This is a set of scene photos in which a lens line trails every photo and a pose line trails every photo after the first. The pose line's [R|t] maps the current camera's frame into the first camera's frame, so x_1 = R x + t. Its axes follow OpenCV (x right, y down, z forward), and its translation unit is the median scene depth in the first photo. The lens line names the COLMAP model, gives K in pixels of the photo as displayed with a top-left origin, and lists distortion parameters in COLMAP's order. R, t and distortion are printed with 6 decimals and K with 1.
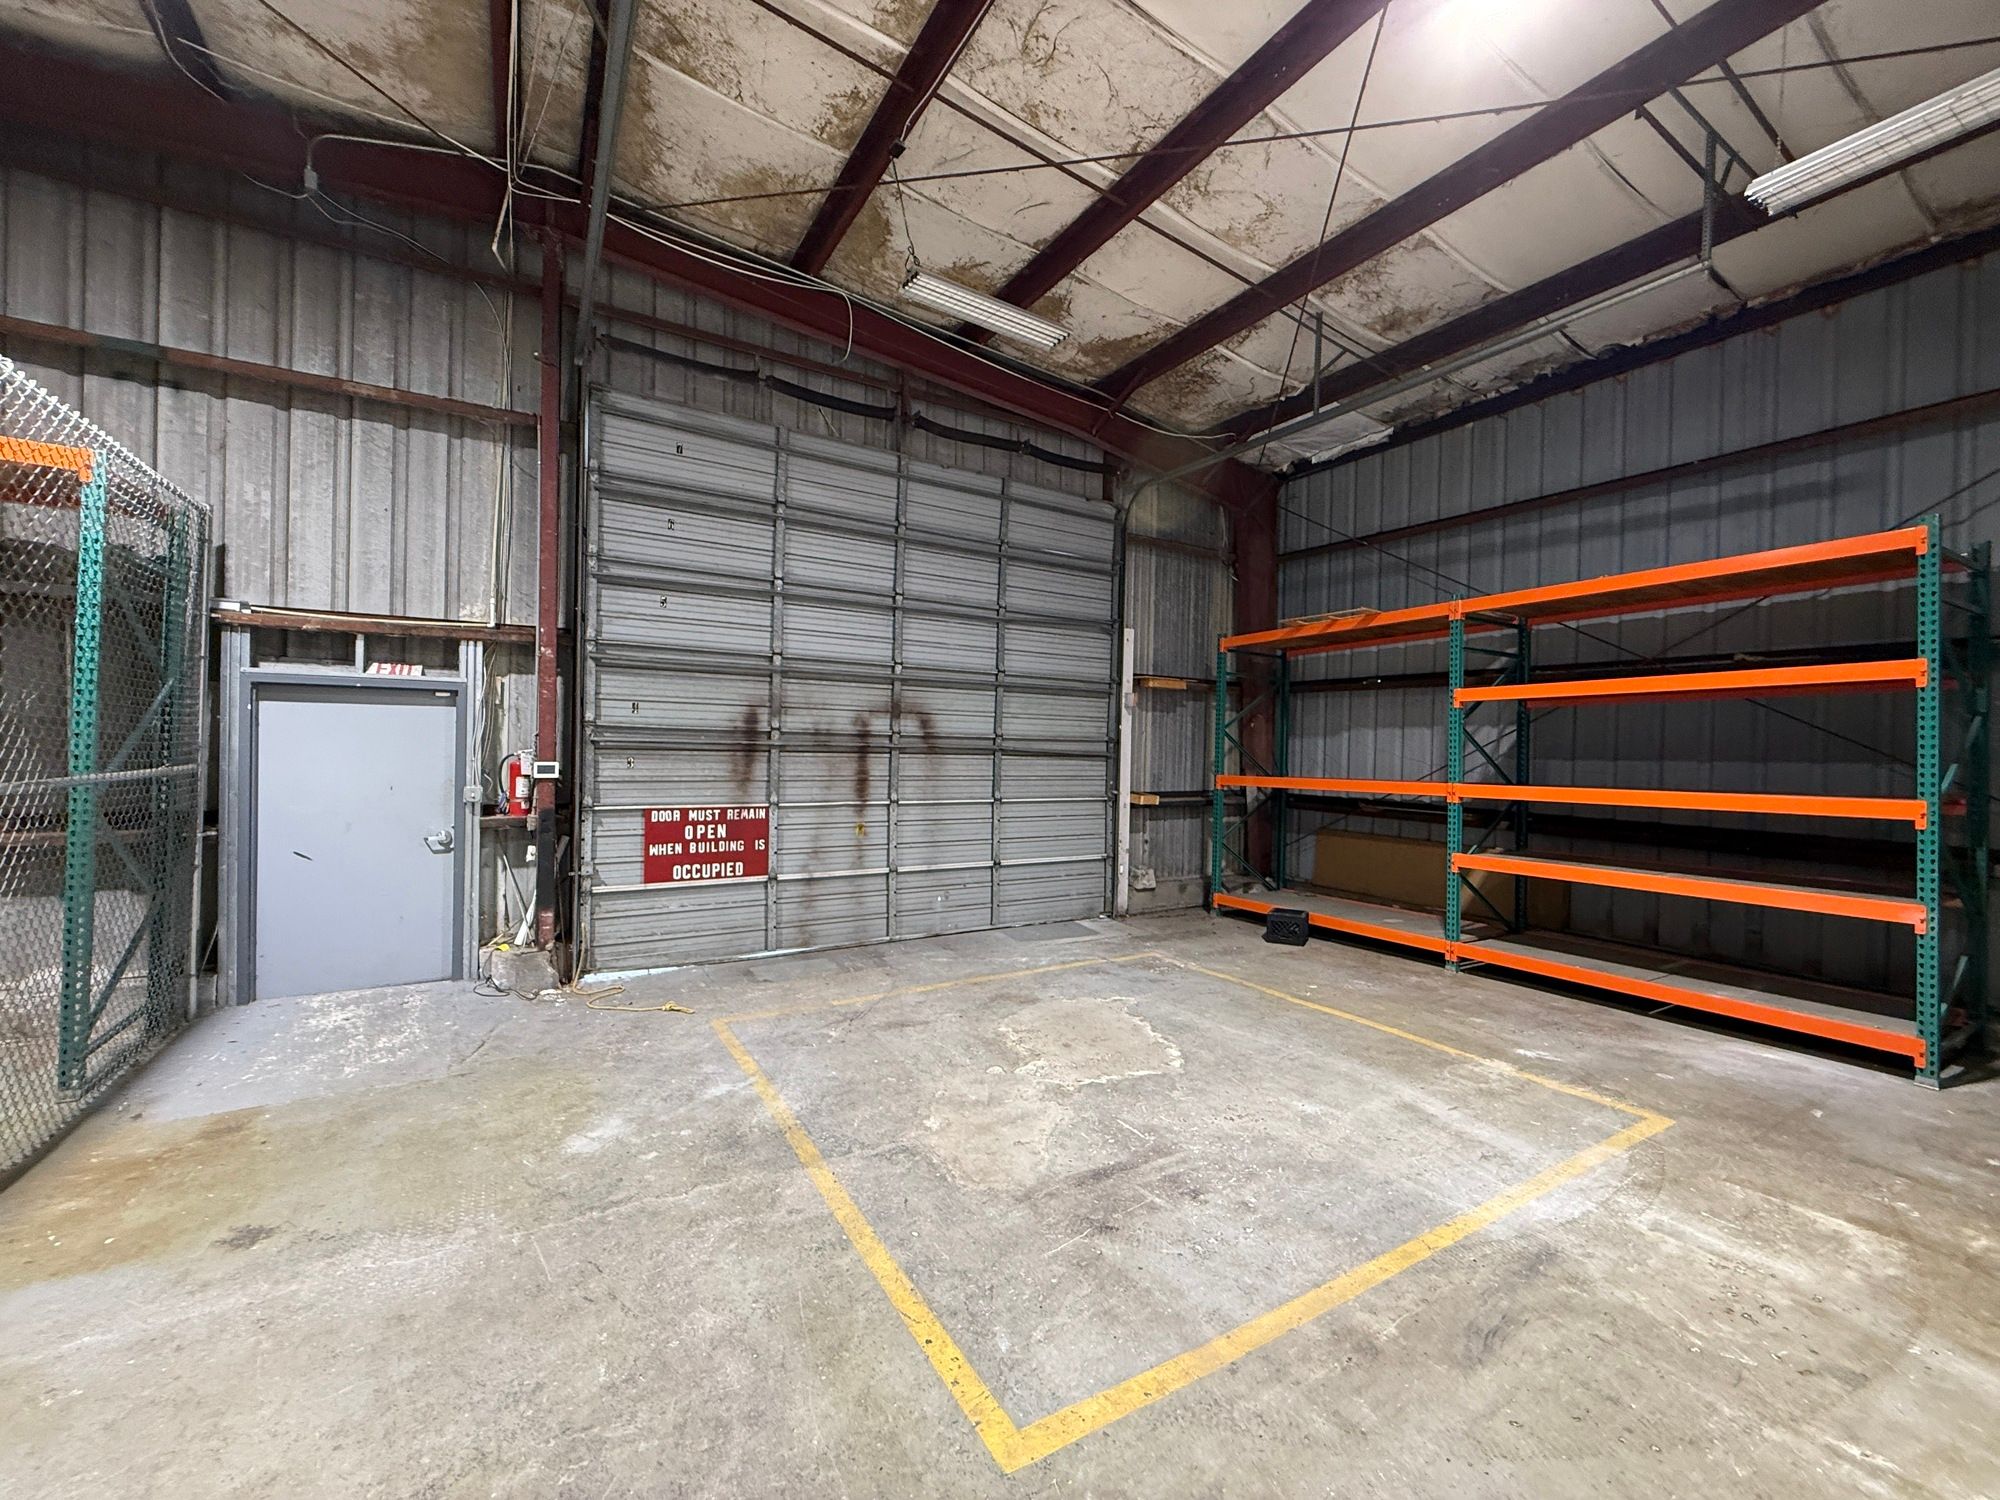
lens RADIAL K [[791.1, 0, 994.8], [0, 791.1, 752.3], [0, 0, 1]] dist [-0.000861, 0.000150]
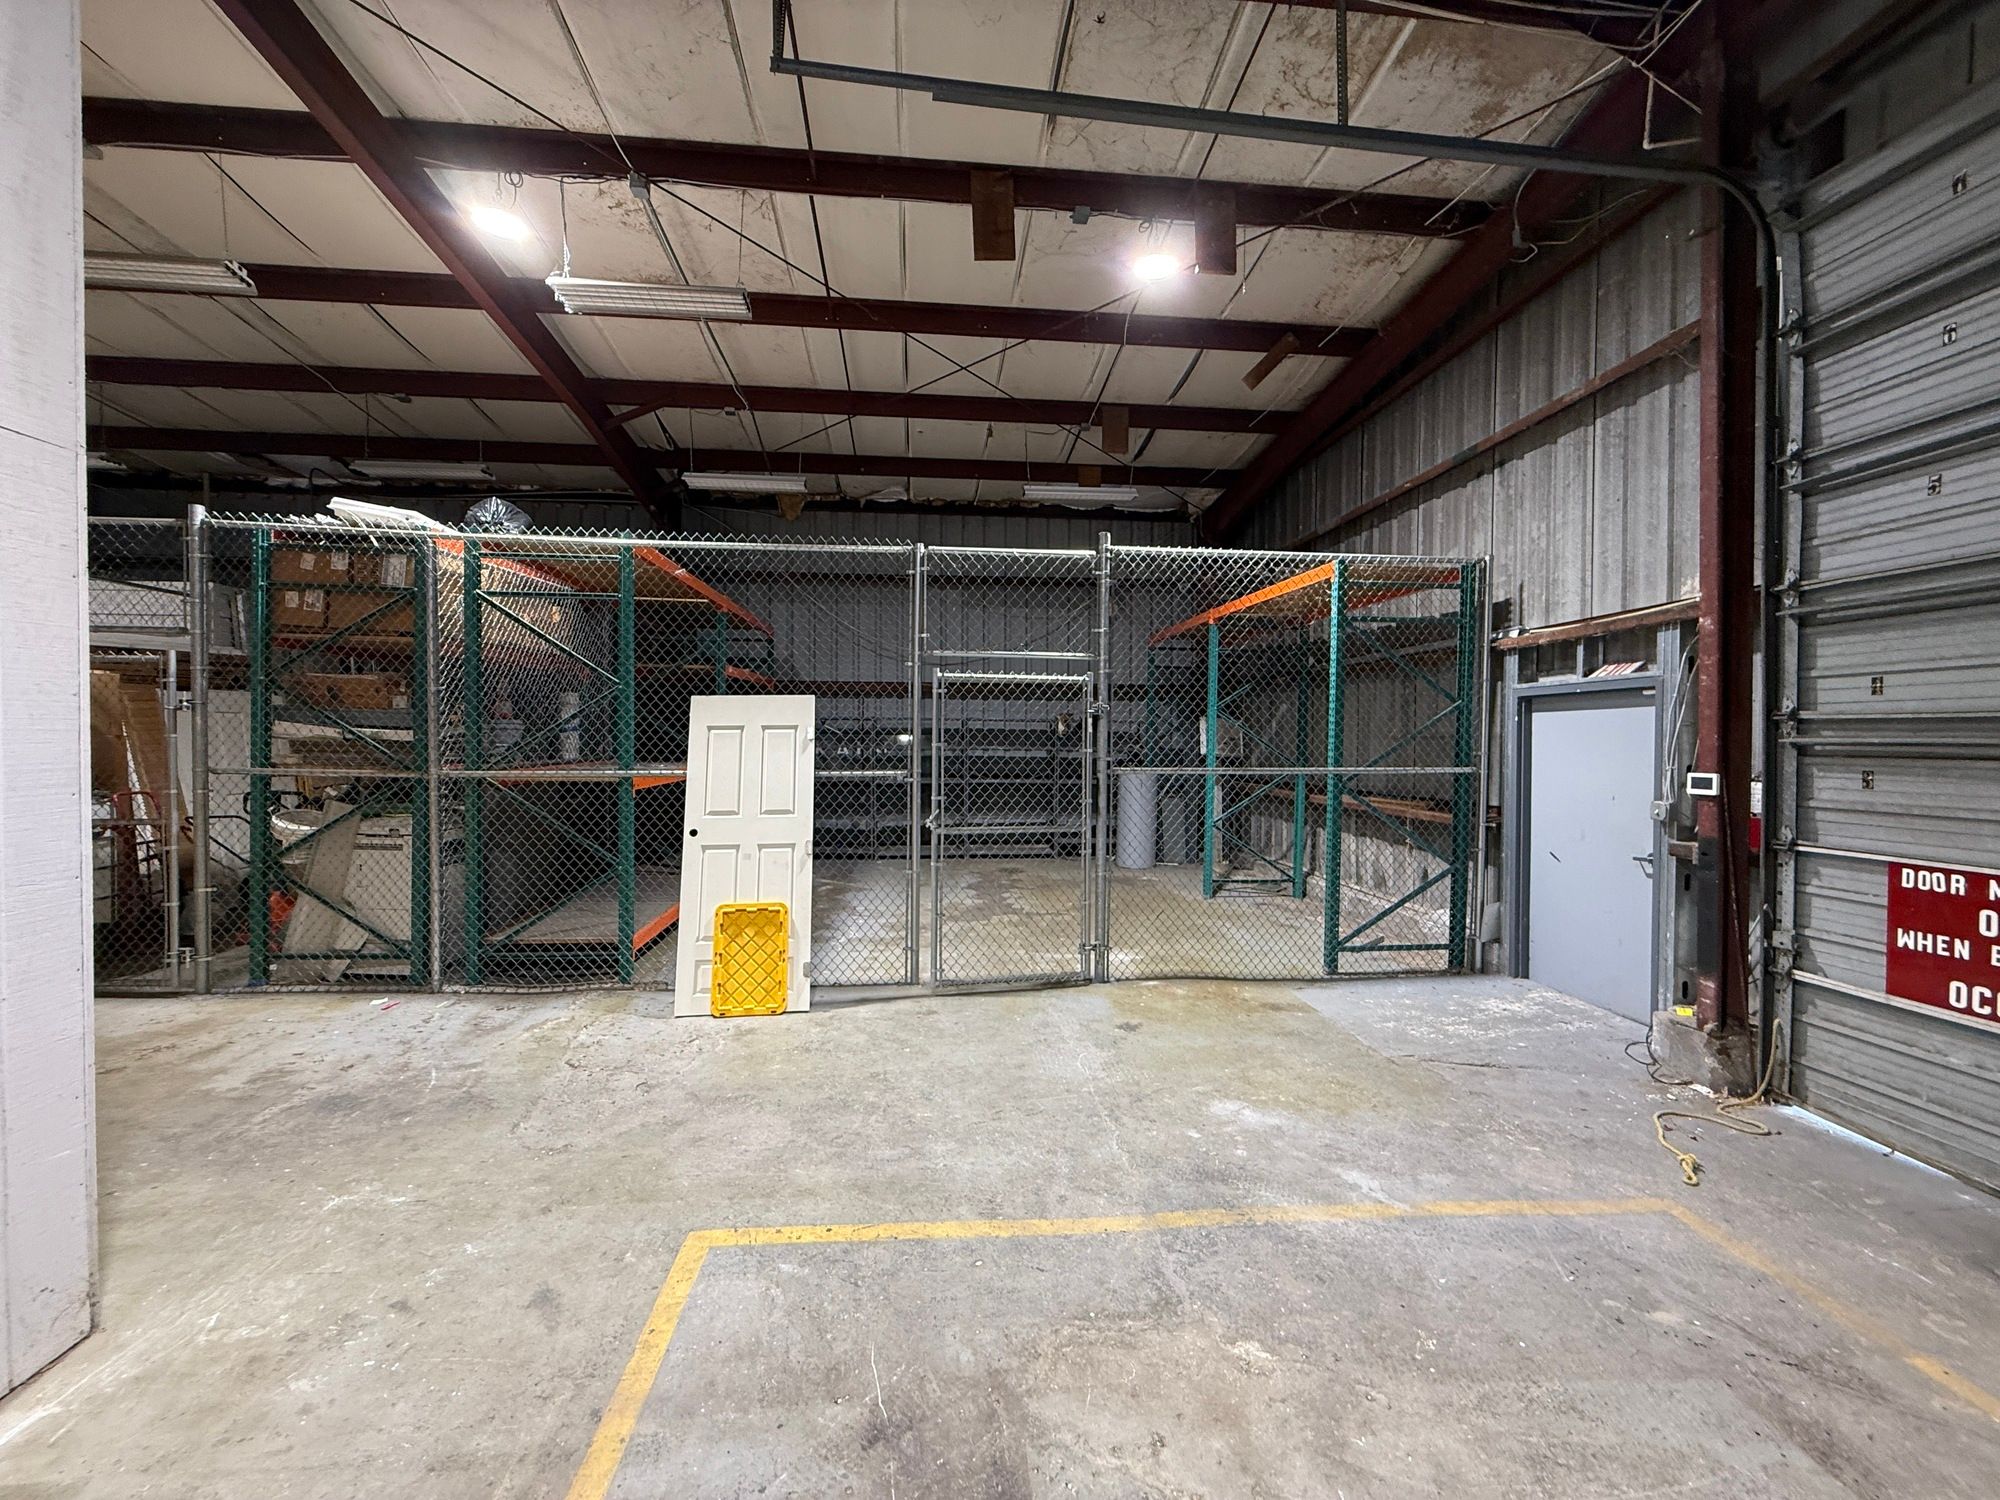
lens RADIAL K [[791.1, 0, 994.8], [0, 791.1, 752.3], [0, 0, 1]] dist [-0.000861, 0.000150]
pose [[-0.423309, -0.010139, -0.905929, 0.369217], [-0.022158, 0.999754, -0.000835, 0.008096], [0.905715, 0.019720, -0.423429, 0.705272]]
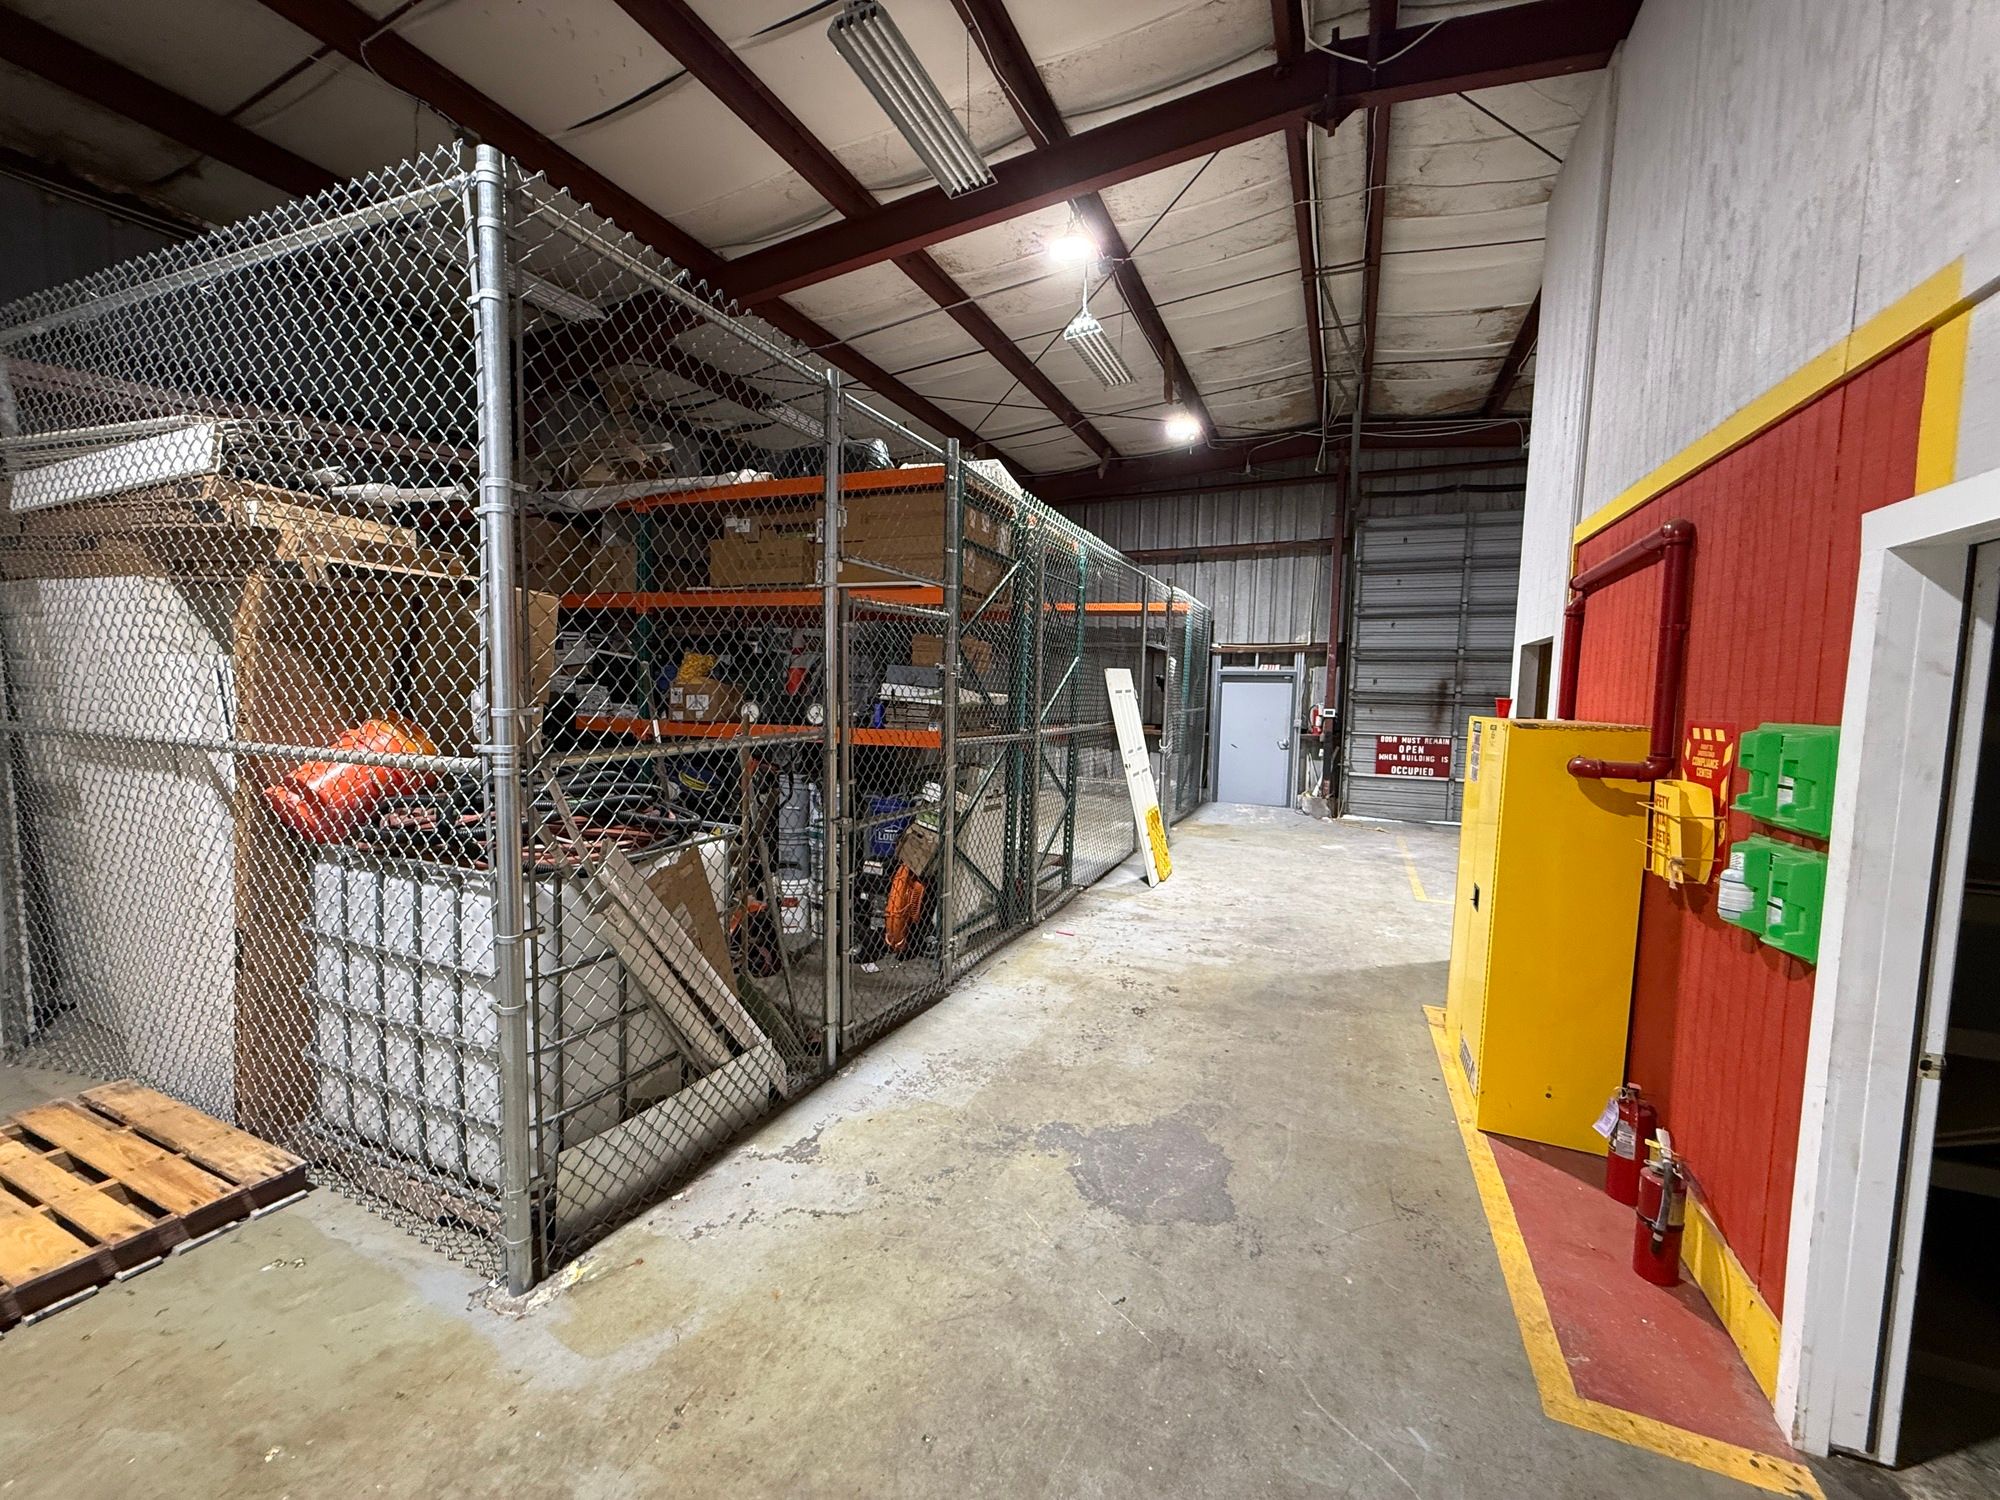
lens RADIAL K [[791.1, 0, 994.8], [0, 791.1, 752.3], [0, 0, 1]] dist [-0.000861, 0.000150]
pose [[0.581317, 0.060575, -0.811419, 0.615691], [-0.015150, 0.997858, 0.063639, 0.006589], [0.813536, -0.024702, 0.580990, -0.928508]]
